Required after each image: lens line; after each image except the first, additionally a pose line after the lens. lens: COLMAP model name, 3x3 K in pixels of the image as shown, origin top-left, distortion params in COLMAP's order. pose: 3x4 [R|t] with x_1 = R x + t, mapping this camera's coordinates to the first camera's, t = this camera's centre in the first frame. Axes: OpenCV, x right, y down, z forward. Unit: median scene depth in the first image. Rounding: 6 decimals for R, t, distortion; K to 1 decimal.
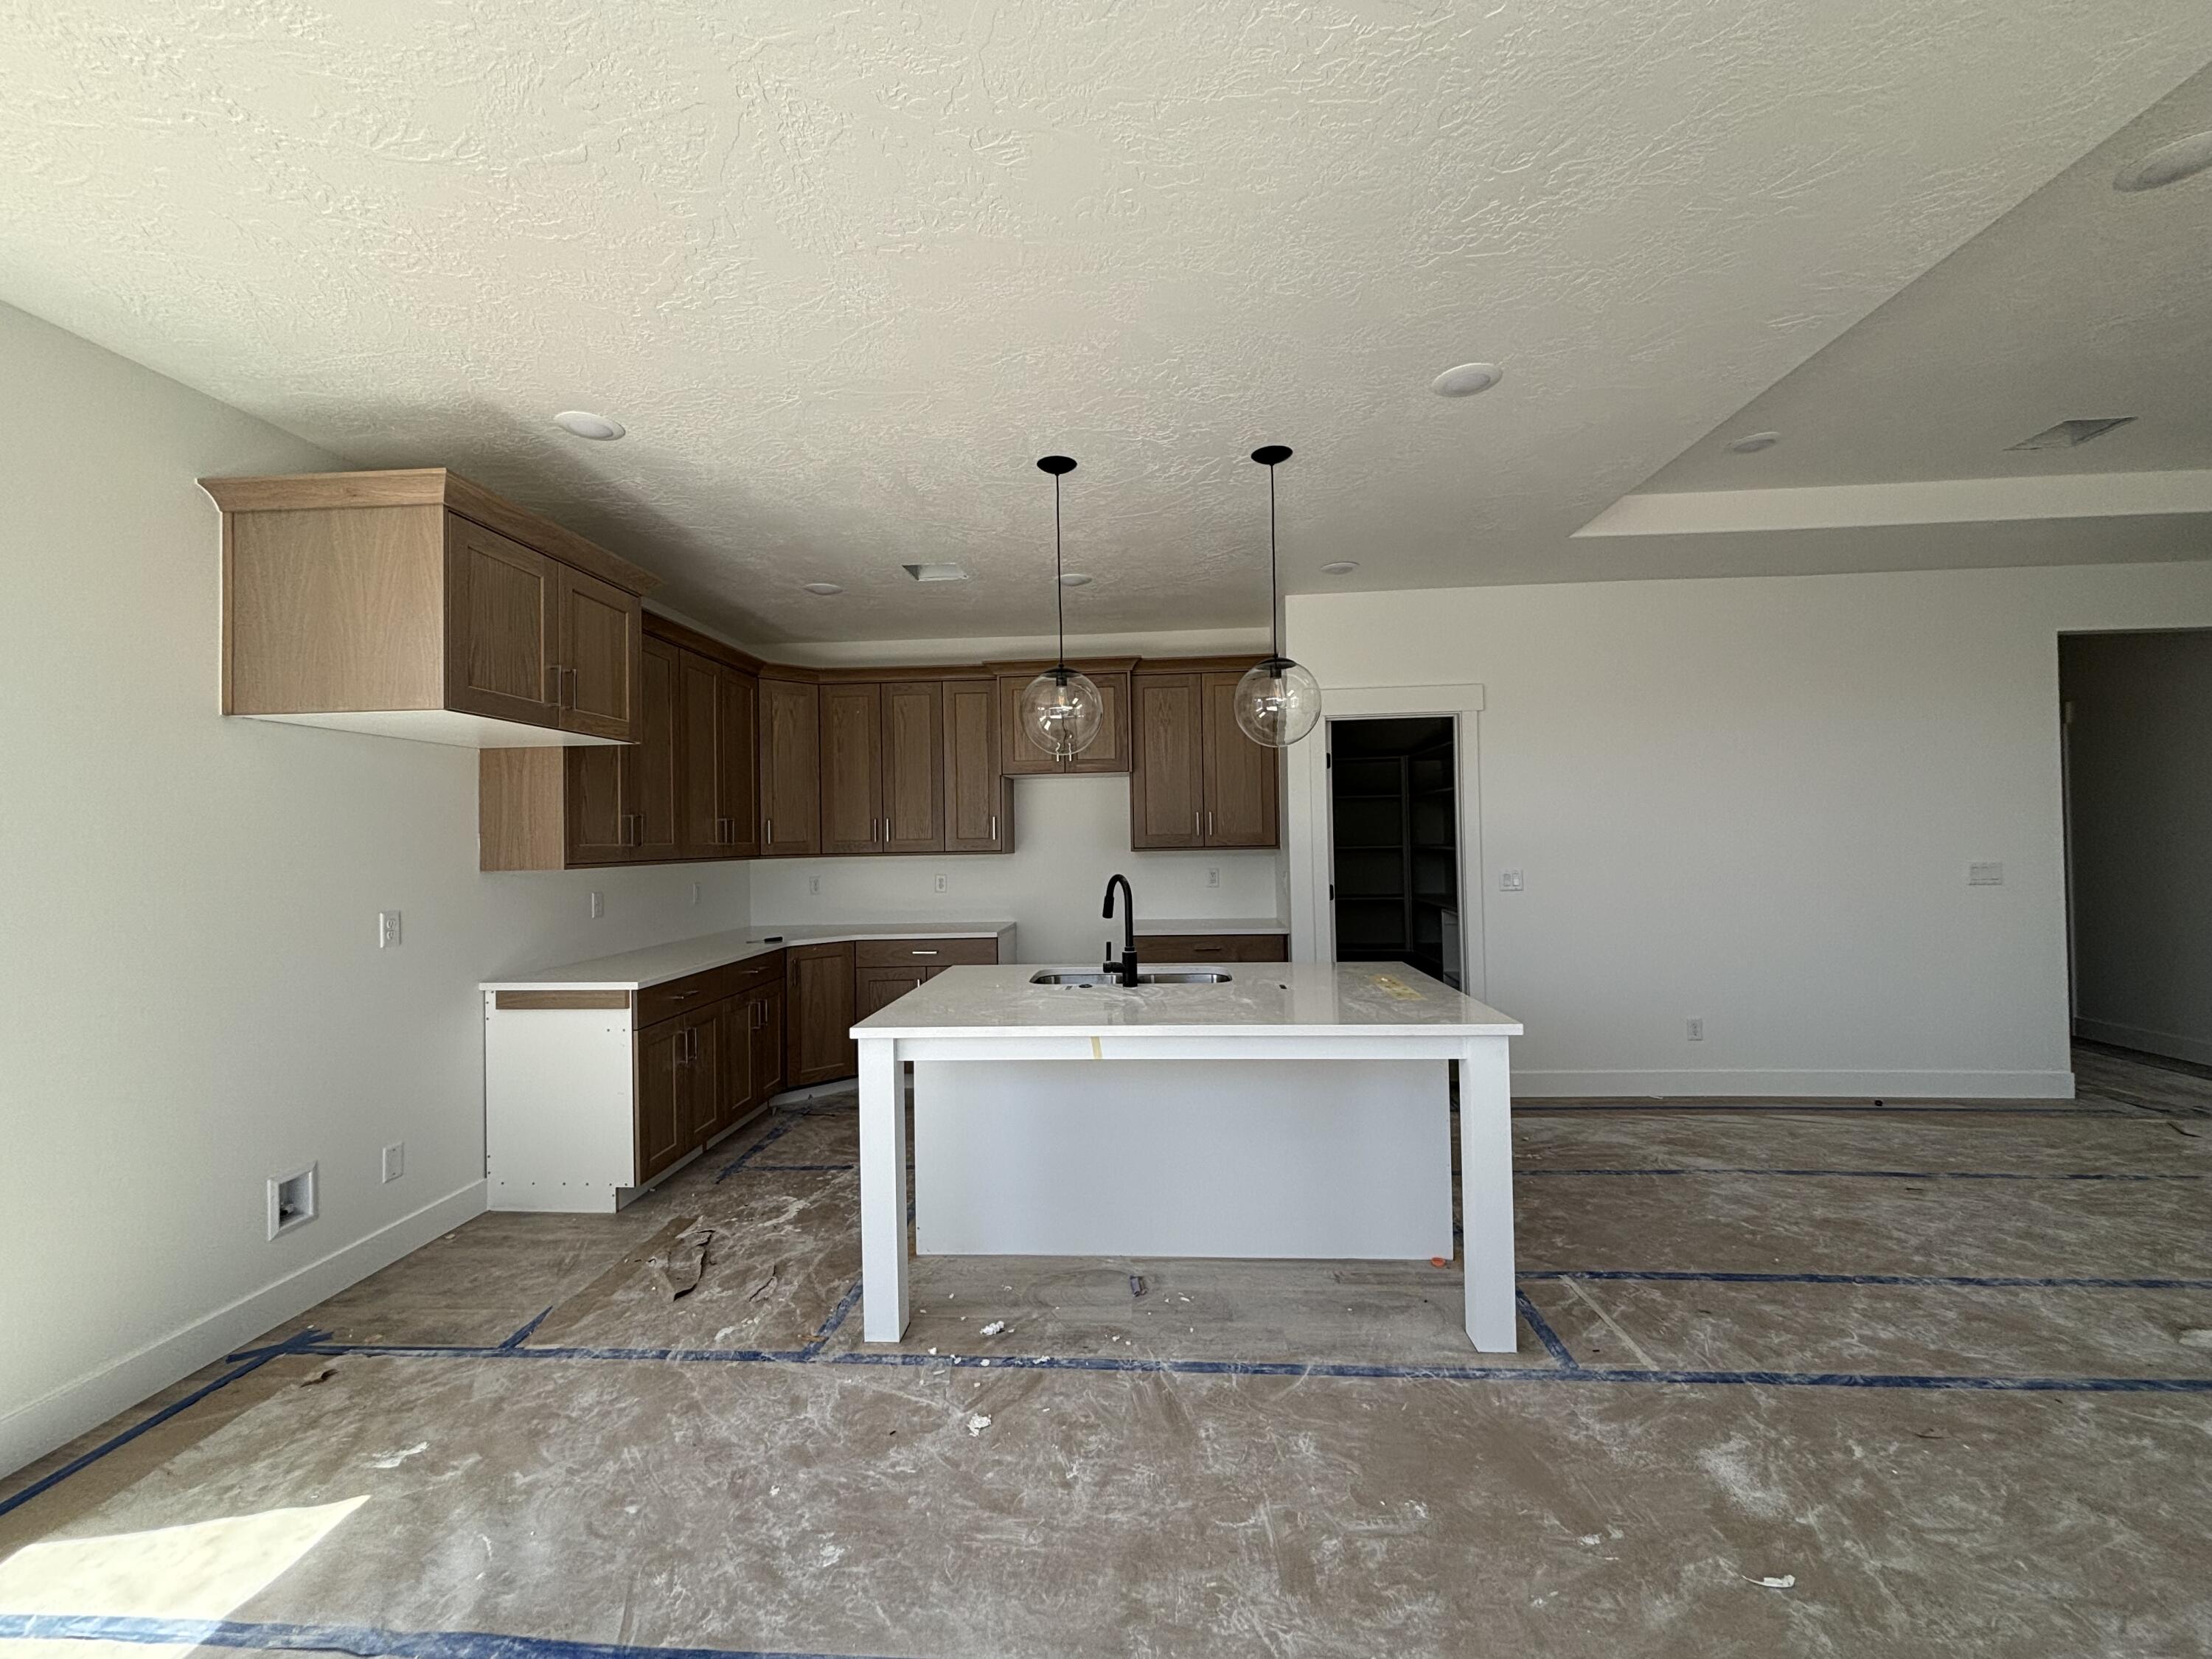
lens RADIAL K [[888.3, 0, 1100.7], [0, 888.3, 823.6], [0, 0, 1]] dist [0.001240, 0.000601]
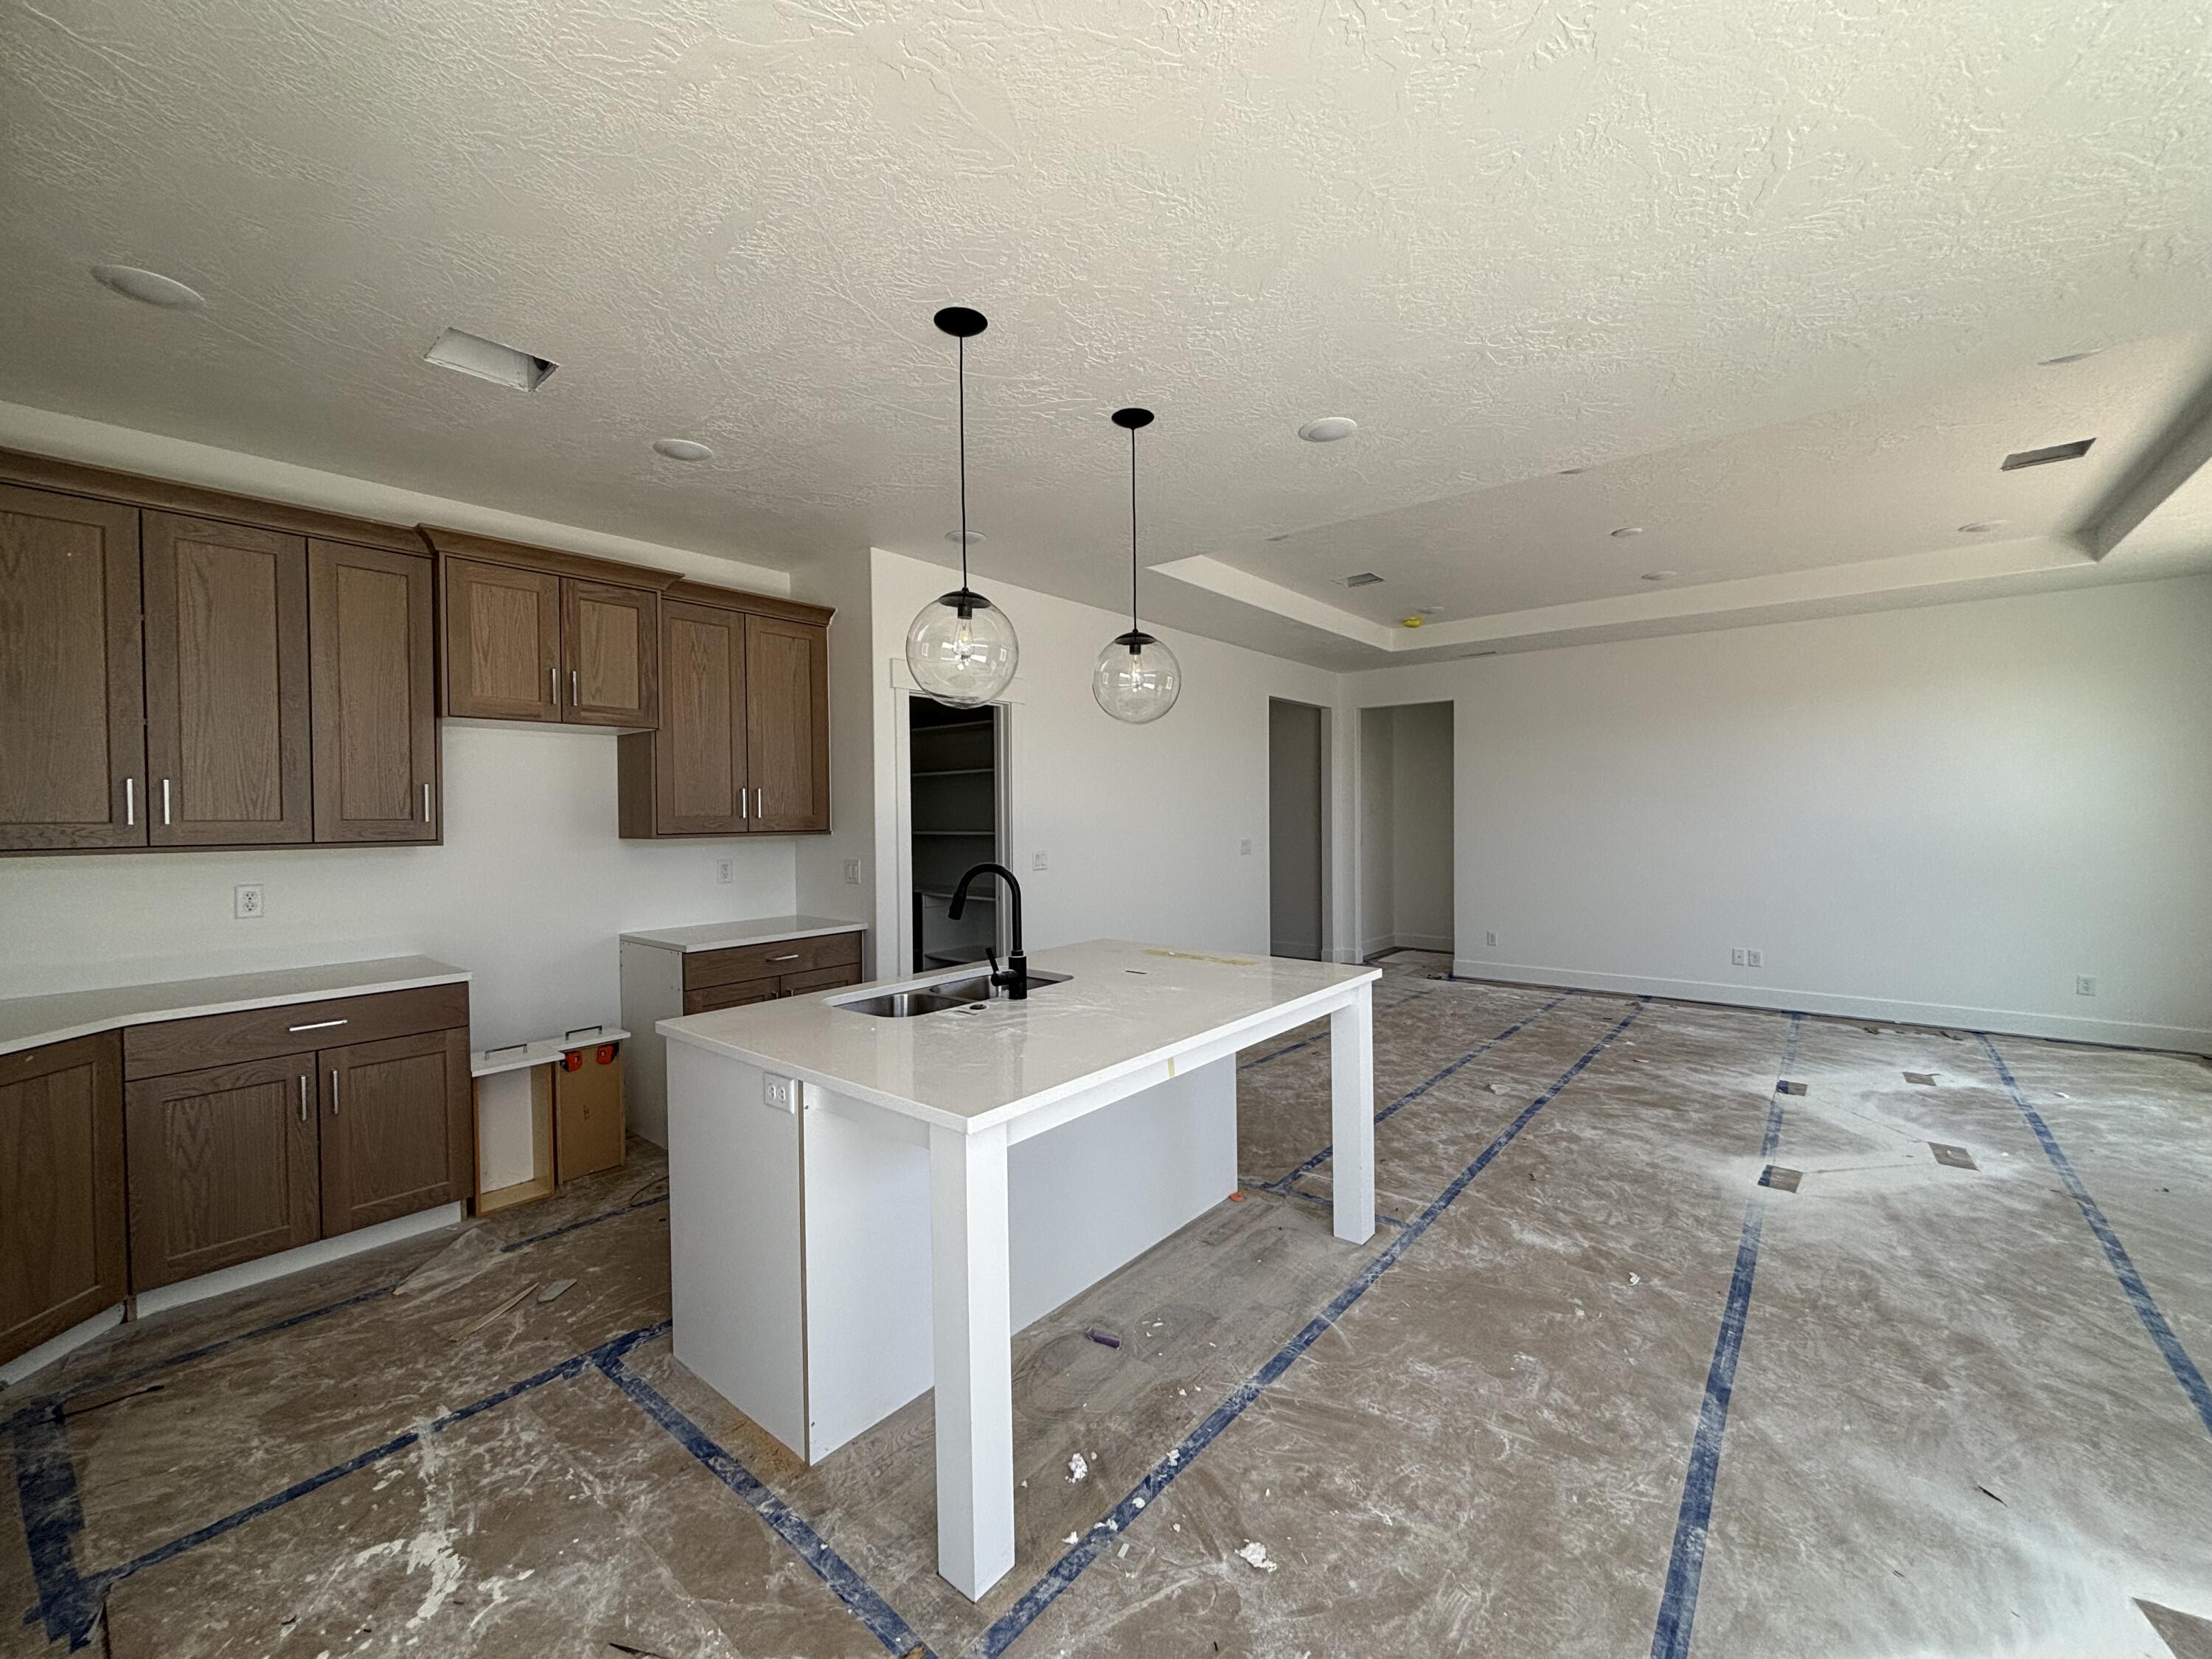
lens RADIAL K [[888.3, 0, 1101.1], [0, 888.3, 830.0], [0, 0, 1]] dist [0.001240, 0.000601]
pose [[0.582958, -0.001645, 0.812500, -0.669482], [-0.016826, 0.999759, 0.014096, 0.014426], [-0.812328, -0.021889, 0.582790, 0.516562]]
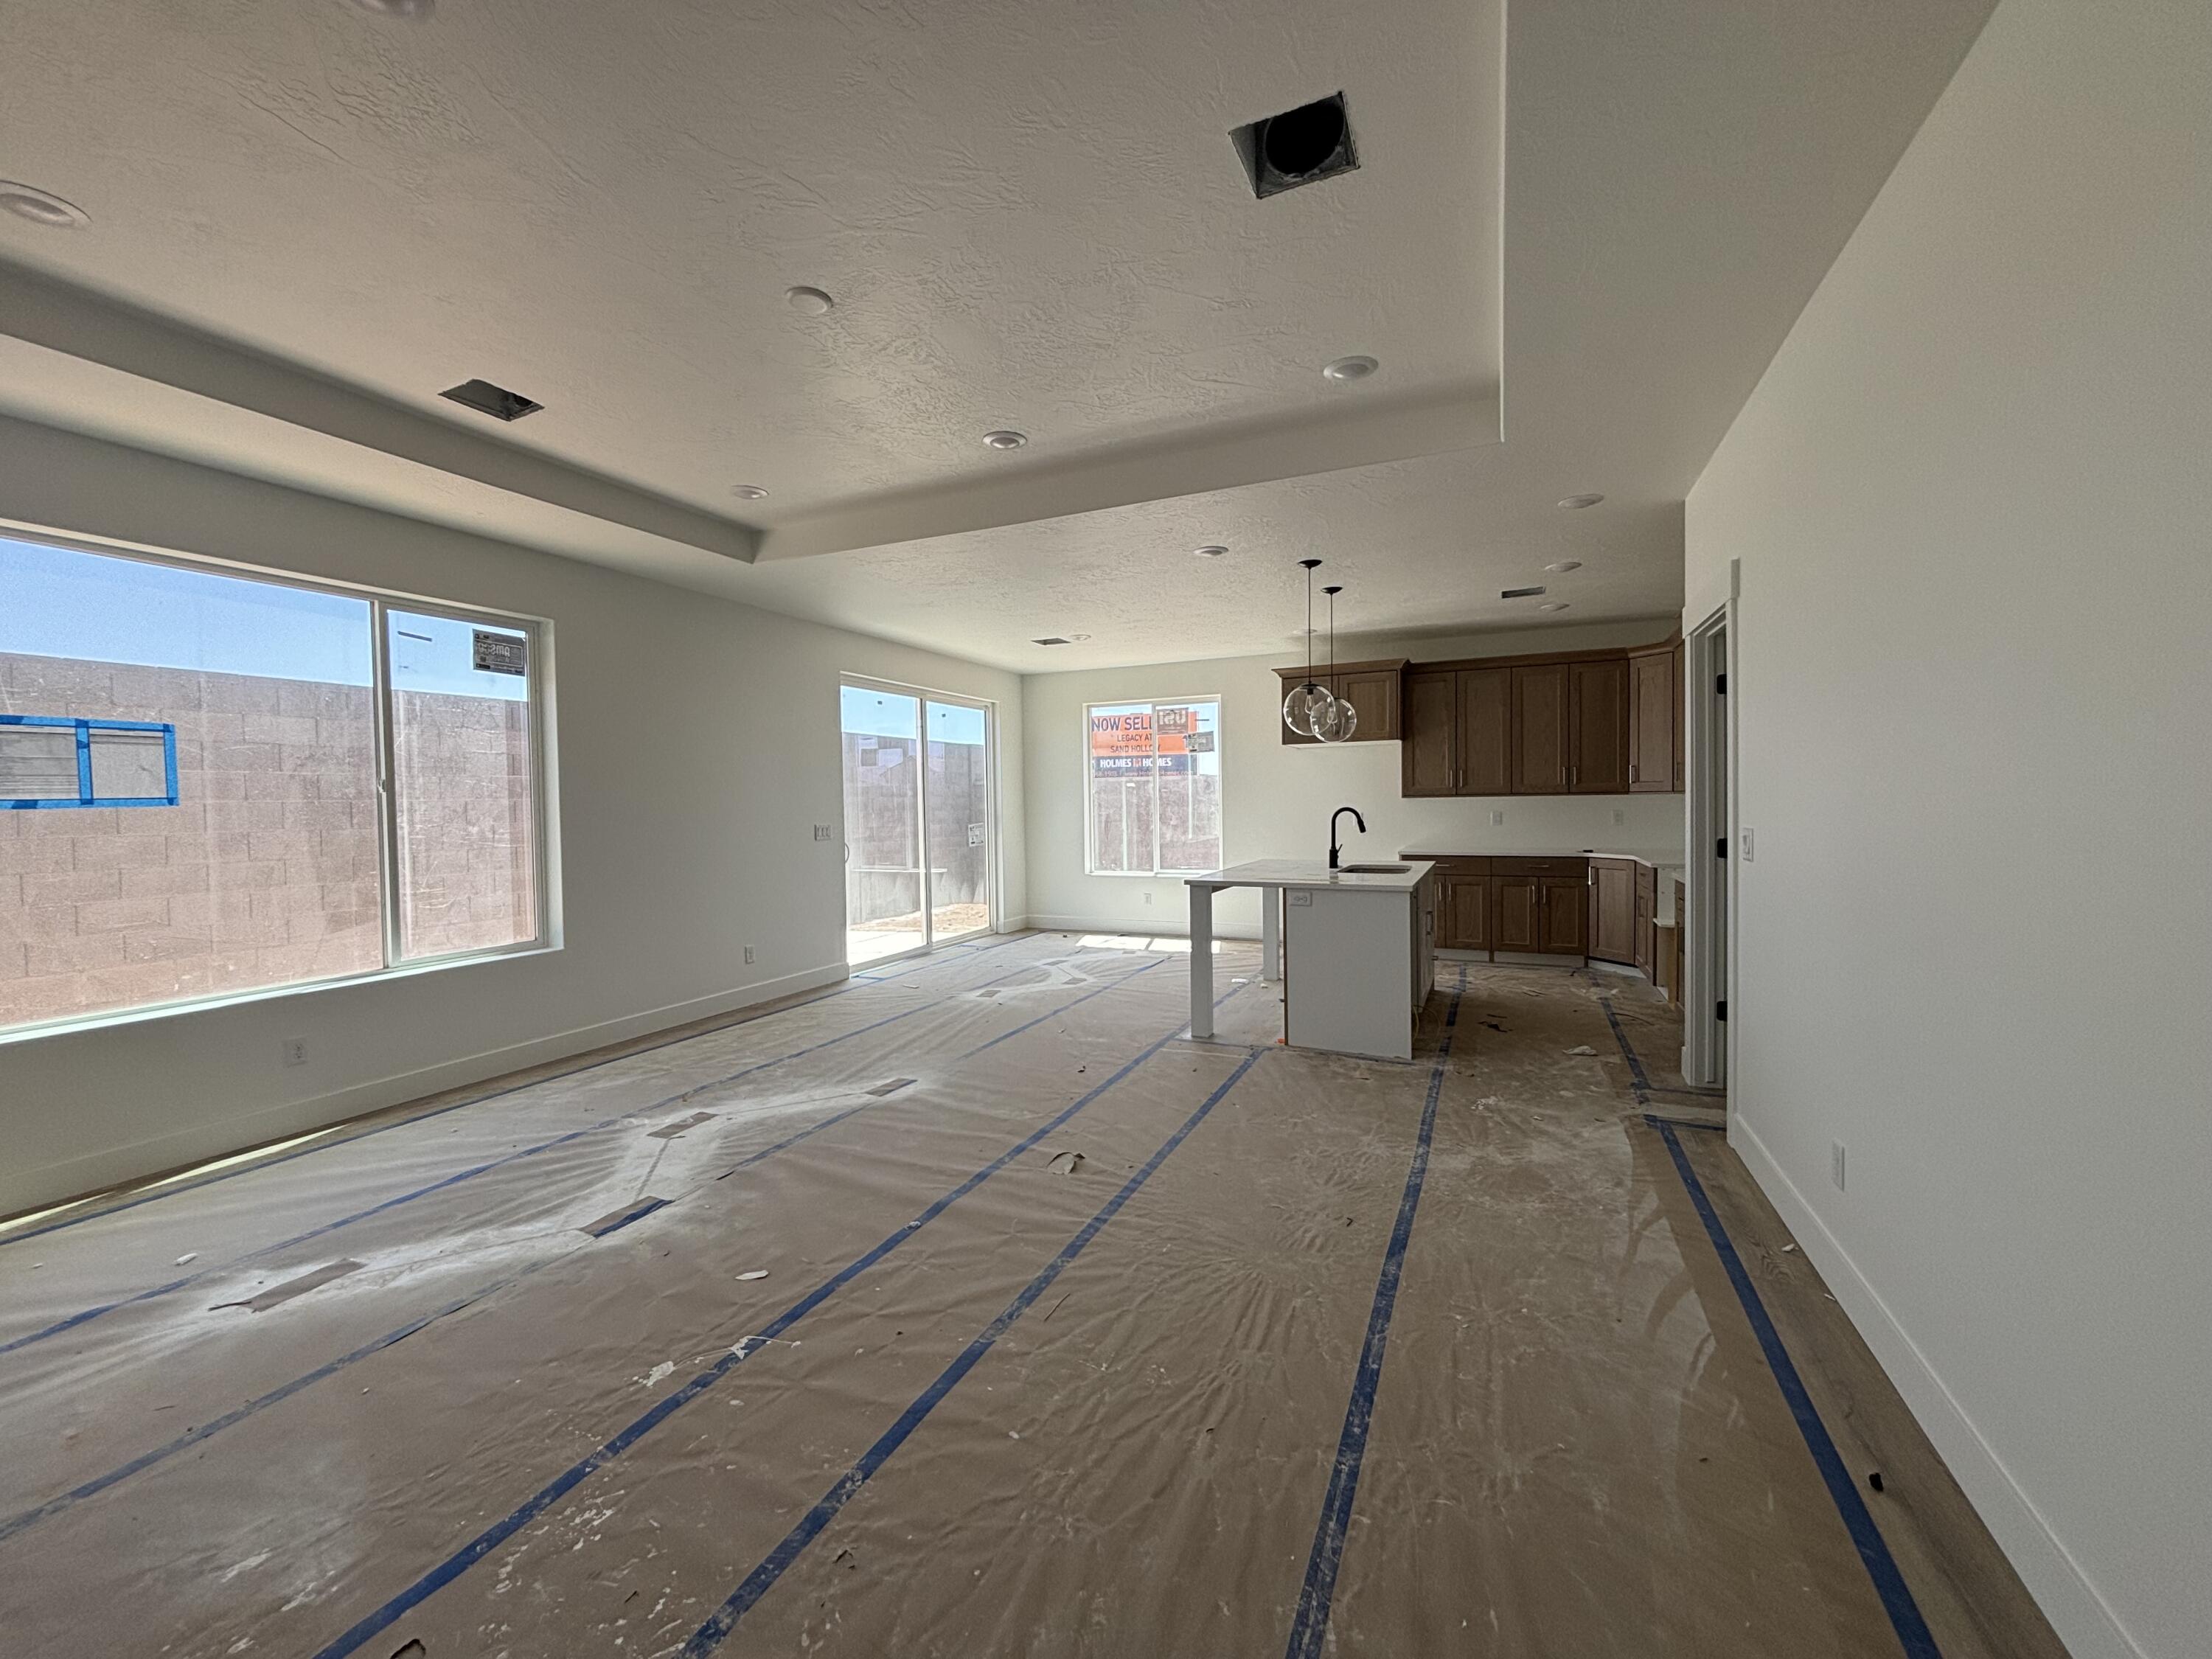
lens RADIAL K [[888.3, 0, 1107.8], [0, 888.3, 826.9], [0, 0, 1]] dist [0.001240, 0.000601]
pose [[-0.339137, 0.048539, -0.939484, 2.160146], [0.036517, 0.998595, 0.038411, 0.007906], [0.940028, -0.021280, -0.340432, 1.334181]]
